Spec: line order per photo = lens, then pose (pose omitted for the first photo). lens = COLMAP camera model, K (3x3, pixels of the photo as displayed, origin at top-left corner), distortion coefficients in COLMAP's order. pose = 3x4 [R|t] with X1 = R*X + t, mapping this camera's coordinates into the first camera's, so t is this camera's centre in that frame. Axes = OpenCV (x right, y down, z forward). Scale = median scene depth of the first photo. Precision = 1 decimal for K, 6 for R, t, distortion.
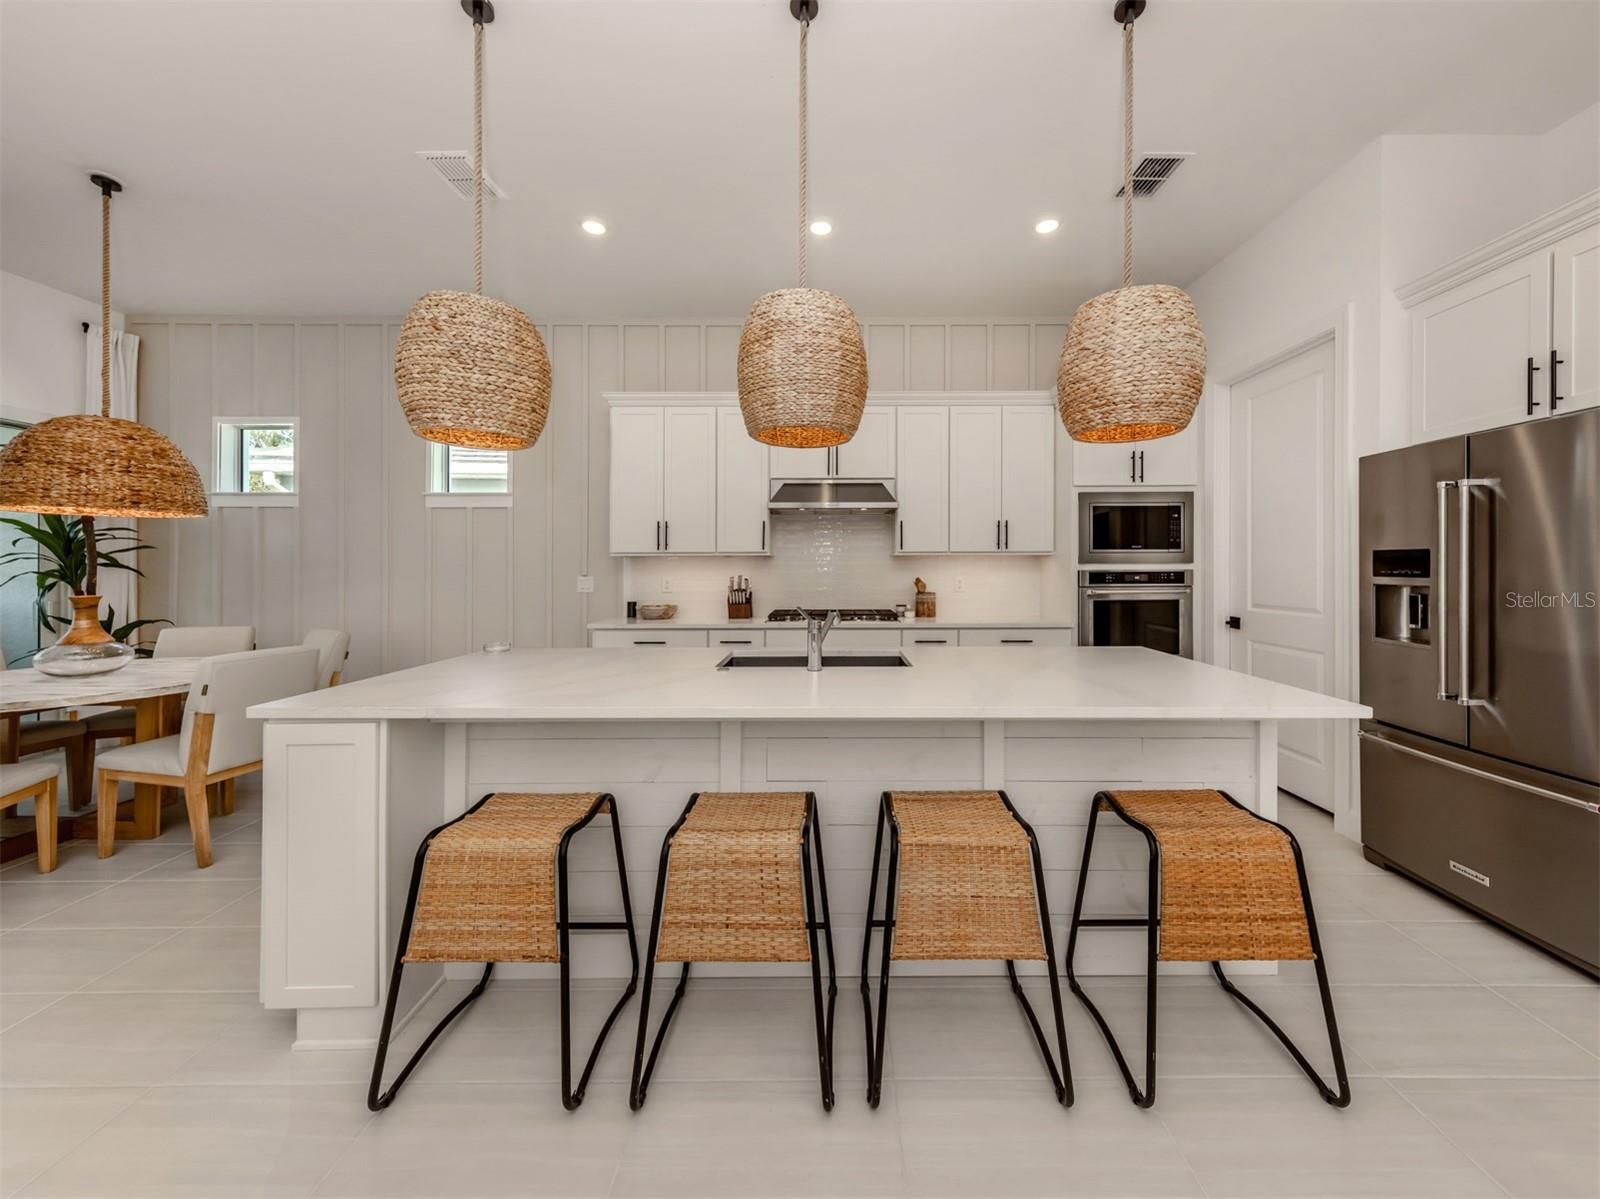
lens RADIAL K [[585.5, 0, 823.8], [0, 585.5, 568.1], [0, 0, 1]] dist [0.006853, -0.000549]
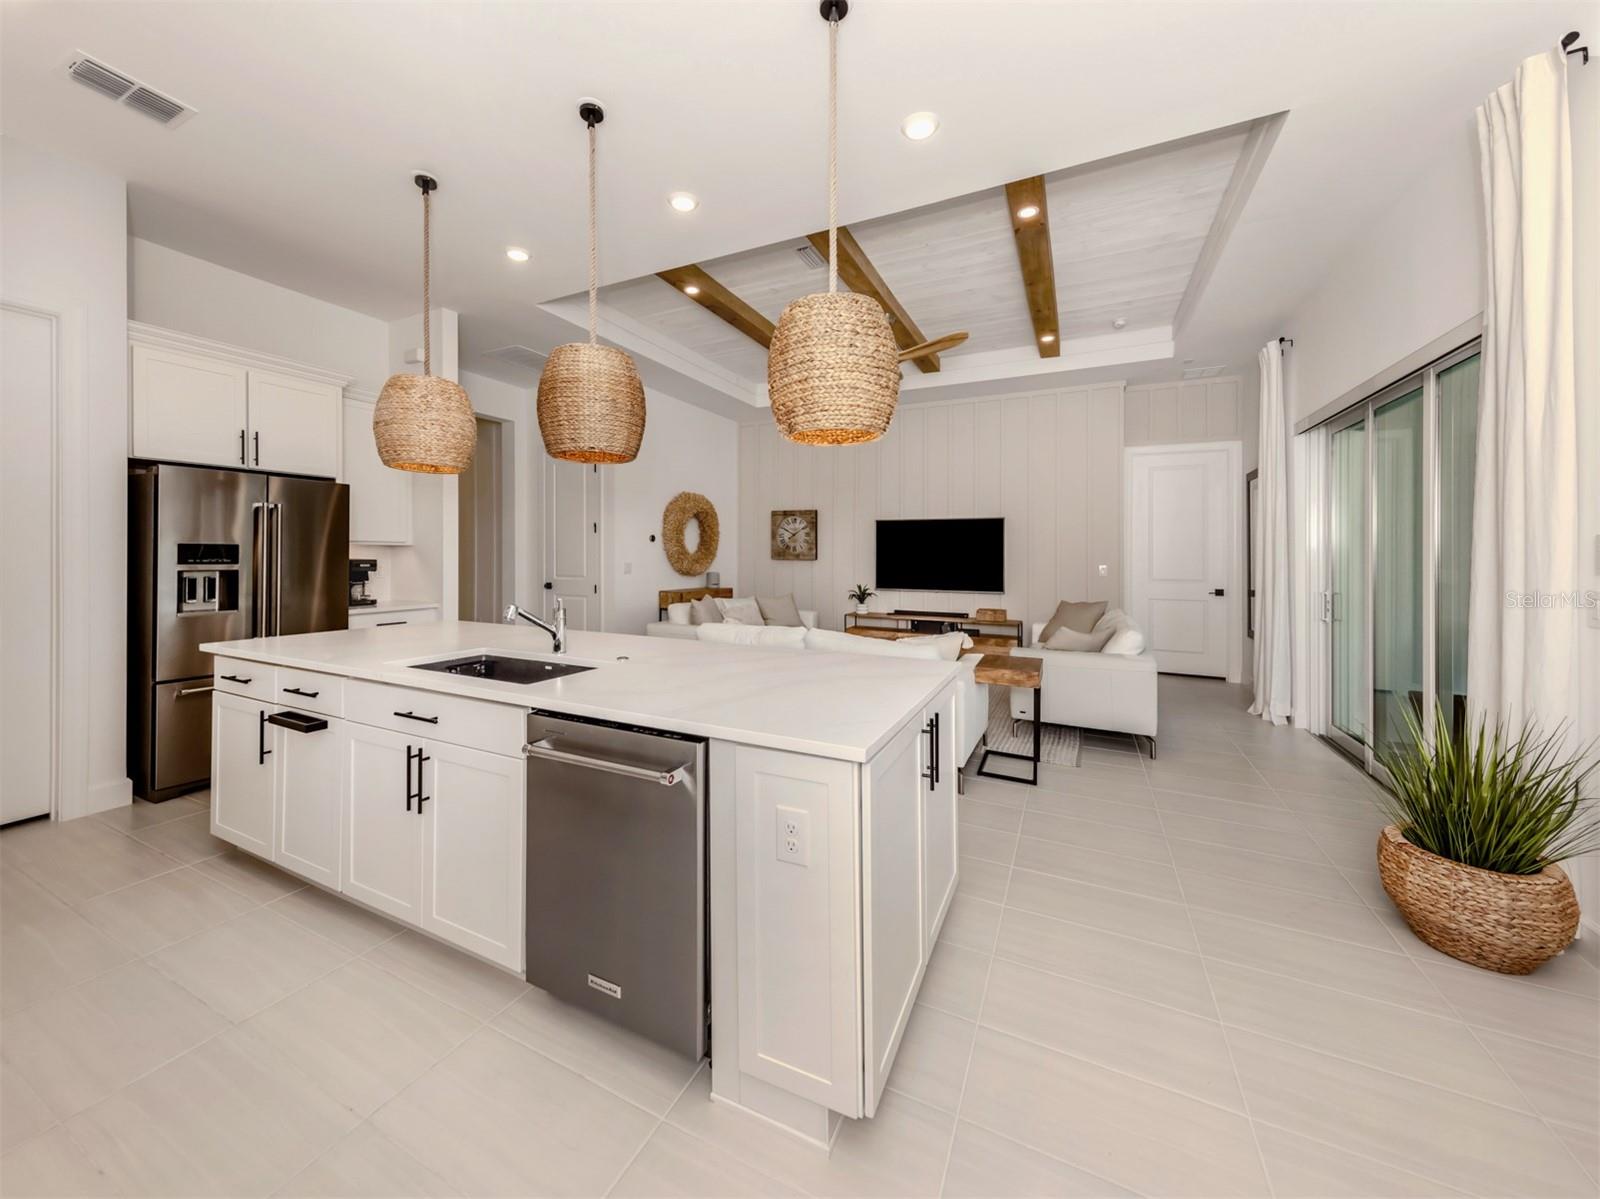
lens RADIAL K [[585.5, 0, 757.0], [0, 585.5, 553.2], [0, 0, 1]] dist [0.006853, -0.000549]
pose [[-0.878556, -0.006159, 0.477599, -0.470922], [-0.007293, 0.999973, -0.000521, -0.010939], [-0.477583, -0.003941, -0.878578, 0.968993]]
